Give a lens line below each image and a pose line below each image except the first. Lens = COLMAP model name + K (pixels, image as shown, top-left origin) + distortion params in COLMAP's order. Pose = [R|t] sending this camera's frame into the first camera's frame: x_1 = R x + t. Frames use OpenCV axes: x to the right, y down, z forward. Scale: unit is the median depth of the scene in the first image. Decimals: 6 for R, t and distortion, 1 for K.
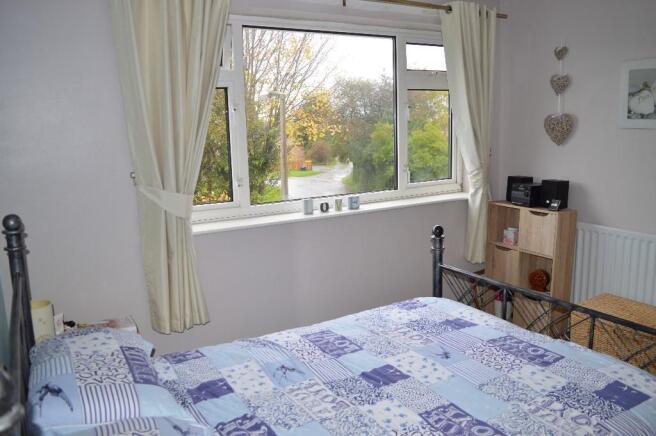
lens RADIAL K [[521.6, 0, 335.5], [0, 521.6, 208.0], [0, 0, 1]] dist [-0.091784, 0.017868]
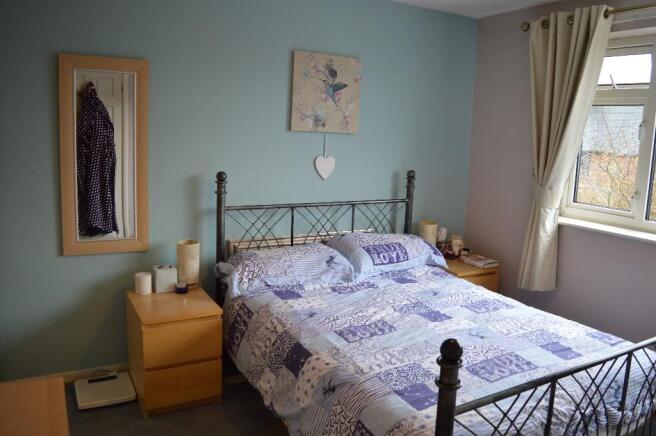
lens RADIAL K [[521.6, 0, 335.5], [0, 521.6, 208.0], [0, 0, 1]] dist [-0.091784, 0.017868]
pose [[0.000446, 0.180614, -0.983554, 1.244161], [-0.202129, 0.963269, 0.176797, -0.122024], [0.979359, 0.198726, 0.036937, 0.576673]]
